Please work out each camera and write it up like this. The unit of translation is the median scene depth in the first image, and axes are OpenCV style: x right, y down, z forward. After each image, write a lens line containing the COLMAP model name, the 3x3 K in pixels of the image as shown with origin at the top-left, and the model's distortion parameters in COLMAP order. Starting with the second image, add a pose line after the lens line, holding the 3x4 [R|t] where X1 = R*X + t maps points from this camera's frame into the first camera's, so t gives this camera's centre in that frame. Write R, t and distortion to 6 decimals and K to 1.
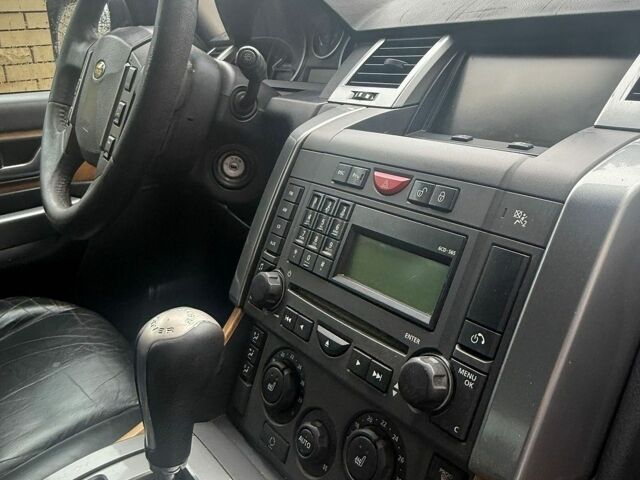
lens RADIAL K [[558.2, 0, 319.7], [0, 558.2, 214.8], [0, 0, 1]] dist [0.007862, -0.008268]
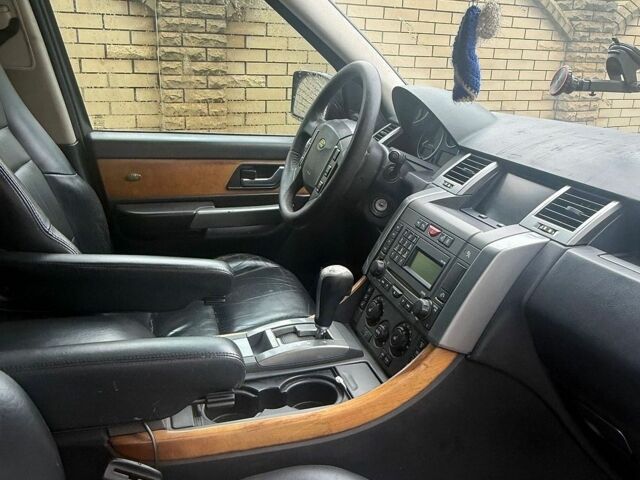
lens RADIAL K [[558.2, 0, 319.7], [0, 558.2, 214.8], [0, 0, 1]] dist [0.007862, -0.008268]
pose [[0.936557, 0.181234, -0.300025, 0.300669], [-0.189714, 0.981839, 0.000882, -0.029727], [0.294736, 0.056093, 0.953931, -1.128225]]
